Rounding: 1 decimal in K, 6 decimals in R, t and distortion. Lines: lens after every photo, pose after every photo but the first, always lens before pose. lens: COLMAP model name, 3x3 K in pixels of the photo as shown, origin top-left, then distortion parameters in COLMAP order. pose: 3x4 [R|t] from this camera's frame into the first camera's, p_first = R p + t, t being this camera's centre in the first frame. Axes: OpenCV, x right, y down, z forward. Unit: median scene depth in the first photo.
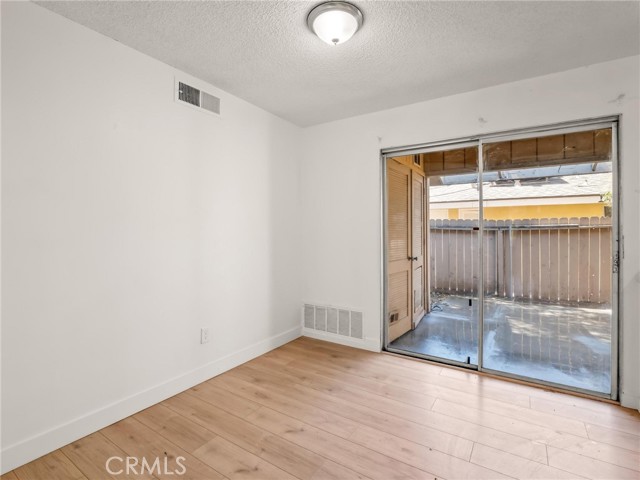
lens RADIAL K [[311.9, 0, 317.5], [0, 311.9, 241.0], [0, 0, 1]] dist [-0.011249, -0.003314]
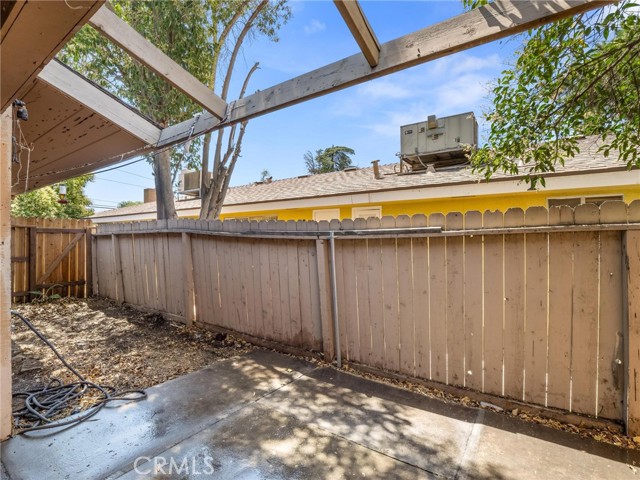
lens RADIAL K [[311.9, 0, 321.5], [0, 311.9, 235.4], [0, 0, 1]] dist [-0.011249, -0.003314]
pose [[0.999756, -0.003944, -0.021728, 0.611707], [0.003443, 0.999728, -0.023058, -0.028628], [0.021813, 0.022977, 0.999498, 0.435877]]
